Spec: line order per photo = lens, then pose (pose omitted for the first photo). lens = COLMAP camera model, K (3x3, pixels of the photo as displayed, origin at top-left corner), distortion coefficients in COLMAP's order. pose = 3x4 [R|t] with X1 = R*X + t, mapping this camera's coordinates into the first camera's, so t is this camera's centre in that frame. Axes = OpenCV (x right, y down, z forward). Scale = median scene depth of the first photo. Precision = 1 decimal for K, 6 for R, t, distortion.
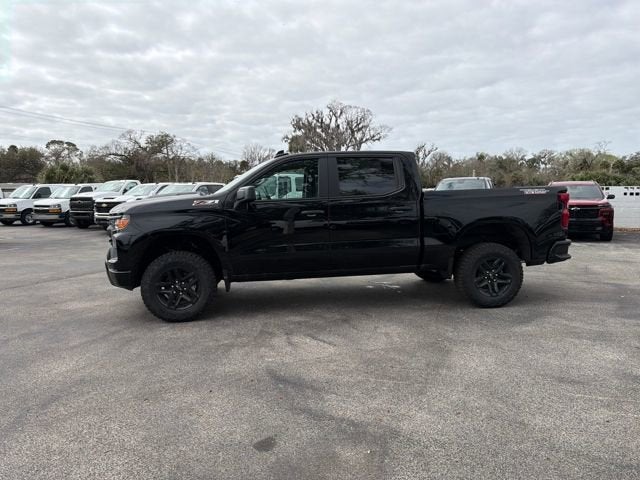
lens RADIAL K [[454.0, 0, 316.8], [0, 454.0, 240.1], [0, 0, 1]] dist [0.039606, -0.049248]
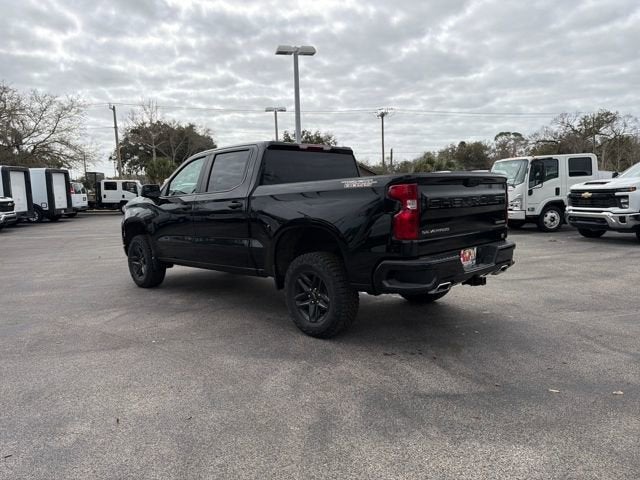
lens RADIAL K [[454.0, 0, 314.3], [0, 454.0, 240.6], [0, 0, 1]] dist [0.039606, -0.049248]
pose [[0.596398, 0.075453, -0.799135, 0.960758], [-0.053878, 0.997090, 0.053935, -0.052443], [0.800879, 0.010889, 0.598727, 0.535142]]
